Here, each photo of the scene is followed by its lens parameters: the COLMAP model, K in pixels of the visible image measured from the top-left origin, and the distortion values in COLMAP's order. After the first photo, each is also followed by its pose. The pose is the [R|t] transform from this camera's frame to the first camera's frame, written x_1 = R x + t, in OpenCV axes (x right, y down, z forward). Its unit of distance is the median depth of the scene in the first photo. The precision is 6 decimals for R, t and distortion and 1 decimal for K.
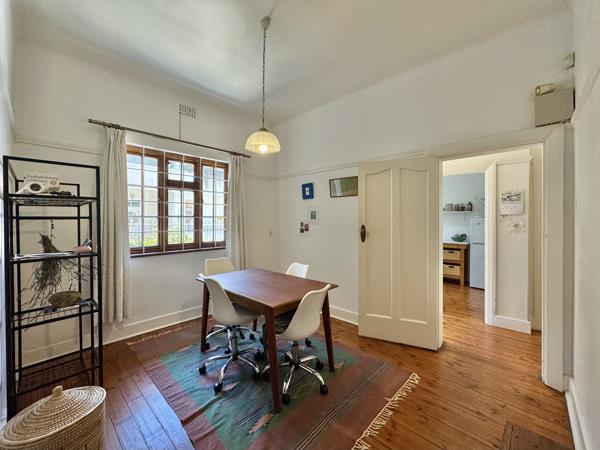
lens RADIAL K [[247.3, 0, 300.0], [0, 247.3, 225.0], [0, 0, 1]] dist [-0.000332, -0.000256]
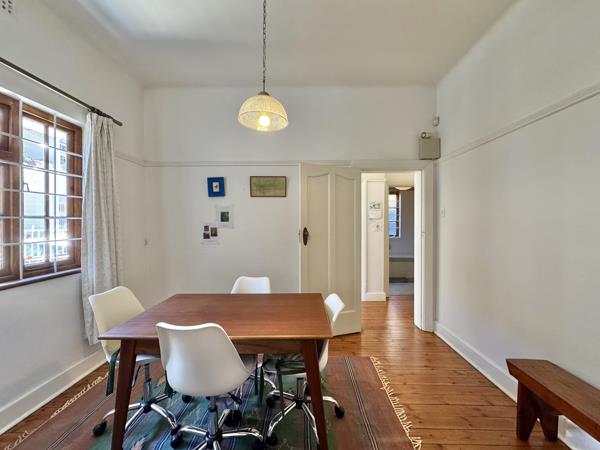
lens RADIAL K [[240.9, 0, 302.2], [0, 240.9, 227.9], [0, 0, 1]] dist [-0.000909, -0.000218]
pose [[0.732304, -0.016847, 0.680769, -0.336534], [0.016485, 0.999840, 0.007009, -0.004060], [-0.680778, 0.006090, 0.732465, 0.260617]]
